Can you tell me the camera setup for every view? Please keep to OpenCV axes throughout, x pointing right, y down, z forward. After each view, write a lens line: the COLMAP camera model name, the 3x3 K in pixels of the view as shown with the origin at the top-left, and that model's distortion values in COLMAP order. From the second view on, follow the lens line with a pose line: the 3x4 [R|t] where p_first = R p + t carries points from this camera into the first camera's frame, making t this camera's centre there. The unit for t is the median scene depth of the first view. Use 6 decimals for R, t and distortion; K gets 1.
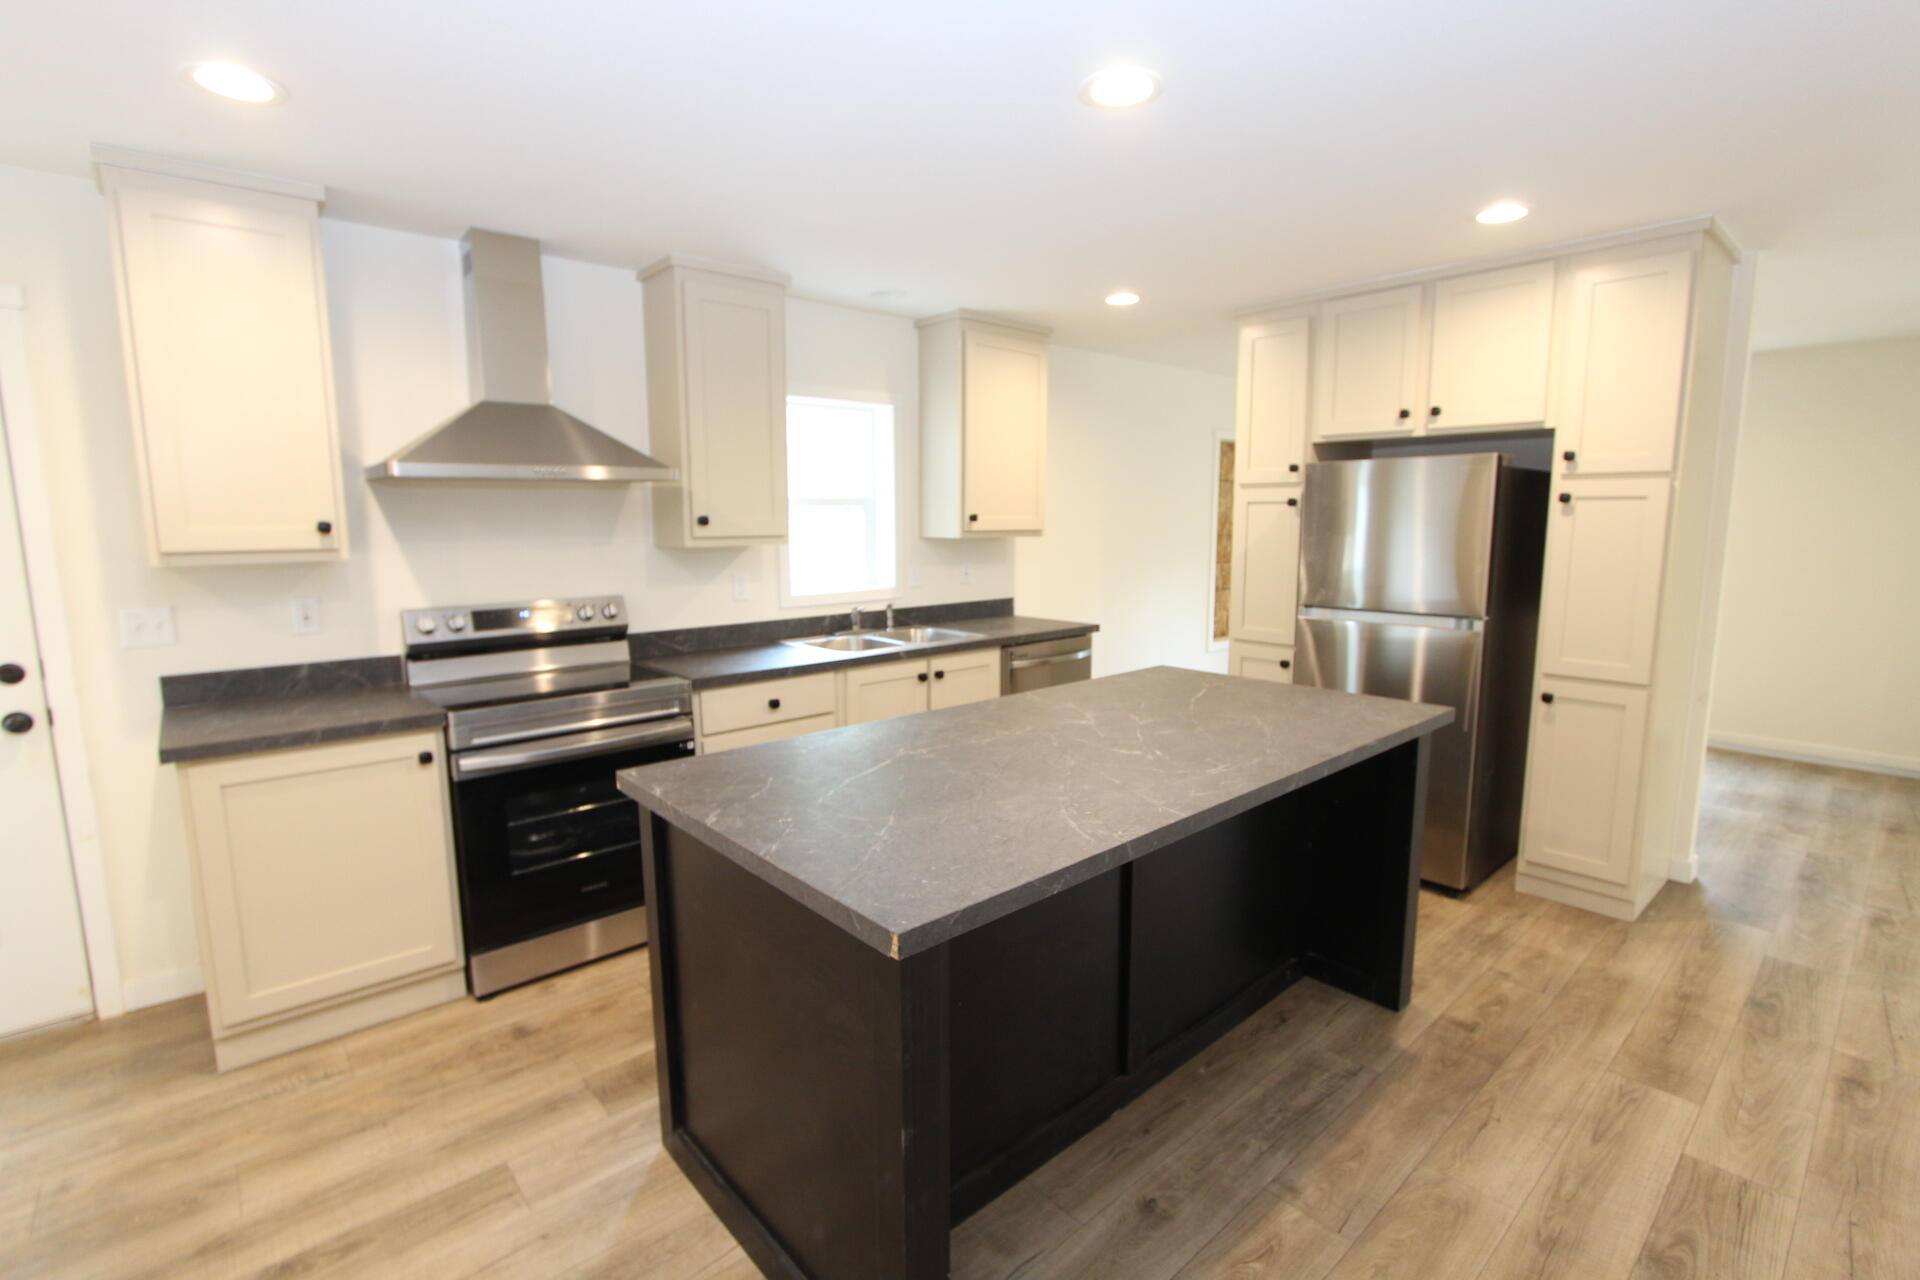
lens RADIAL K [[889.5, 0, 972.4], [0, 889.5, 641.9], [0, 0, 1]] dist [-0.001714, -0.002163]
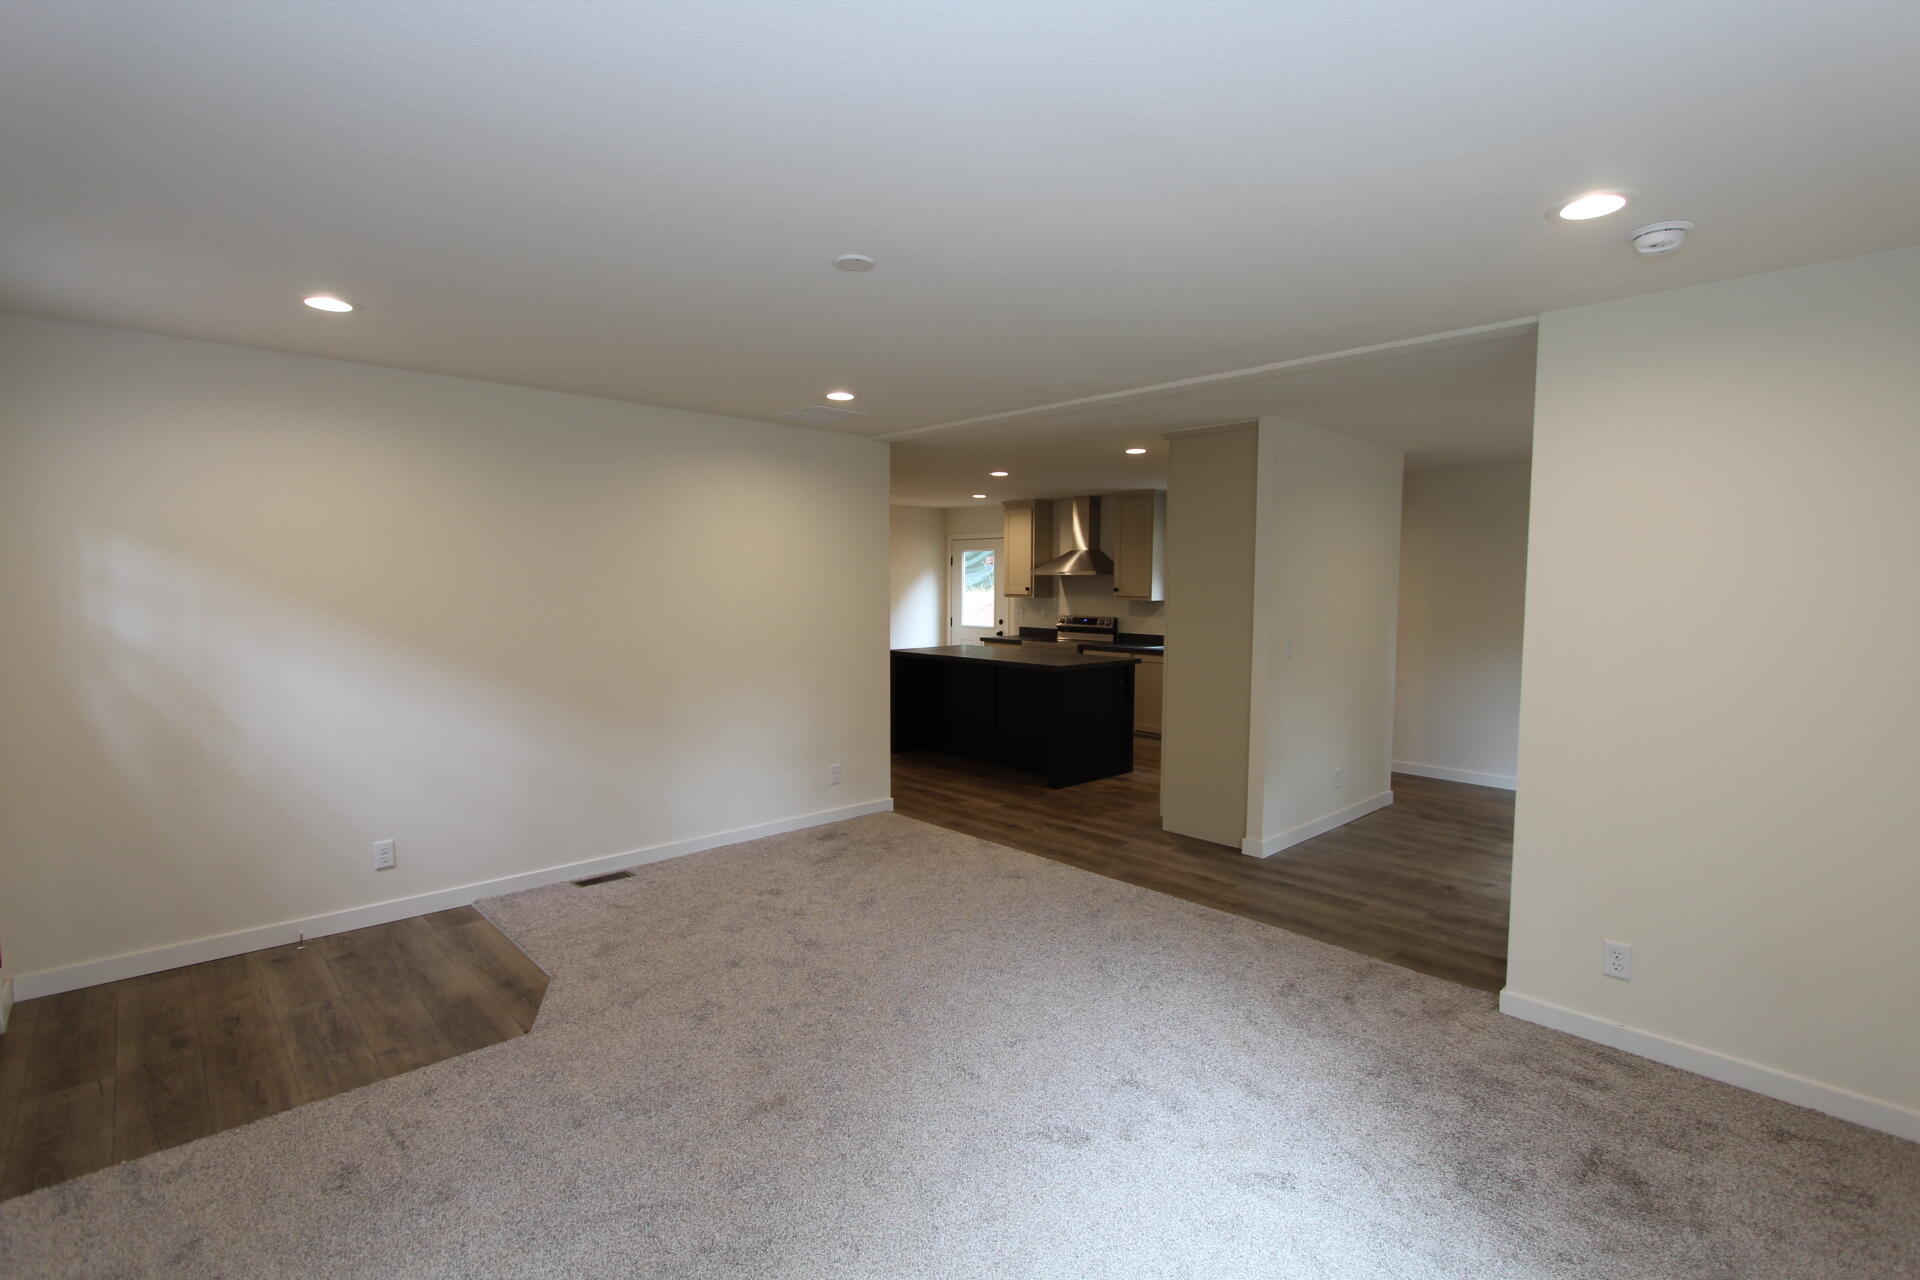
lens RADIAL K [[889.5, 0, 961.6], [0, 889.5, 638.6], [0, 0, 1]] dist [-0.001714, -0.002163]
pose [[0.025518, 0.067120, -0.997419, 3.036021], [-0.146864, 0.987169, 0.062672, -0.119558], [0.988828, 0.144885, 0.035048, 0.635946]]
